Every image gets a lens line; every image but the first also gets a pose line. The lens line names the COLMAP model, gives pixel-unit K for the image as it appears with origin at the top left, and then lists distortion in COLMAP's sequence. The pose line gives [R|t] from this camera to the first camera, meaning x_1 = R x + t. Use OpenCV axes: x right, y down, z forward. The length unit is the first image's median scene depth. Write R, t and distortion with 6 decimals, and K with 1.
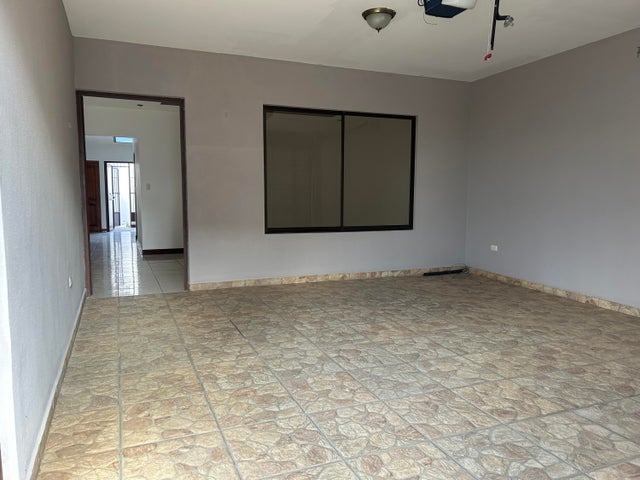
lens RADIAL K [[488.3, 0, 315.9], [0, 488.3, 239.8], [0, 0, 1]] dist [0.050927, -0.057135]
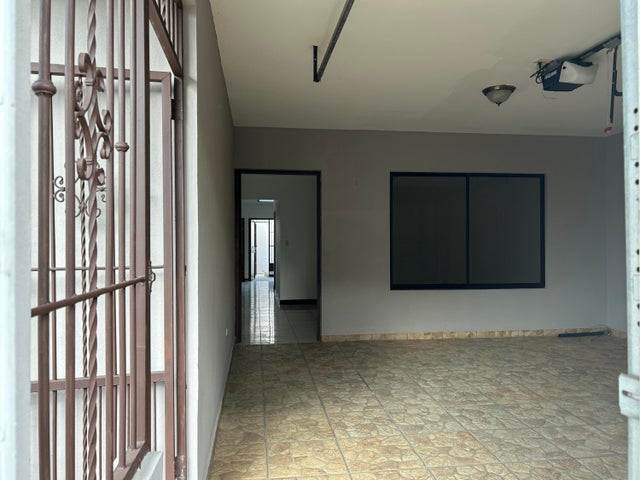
lens RADIAL K [[488.3, 0, 323.8], [0, 488.3, 240.3], [0, 0, 1]] dist [0.050927, -0.057135]
pose [[0.970266, -0.005447, -0.241981, 0.015547], [-0.018336, 0.995220, -0.095923, -0.022582], [0.241347, 0.097508, 0.965528, -0.096186]]
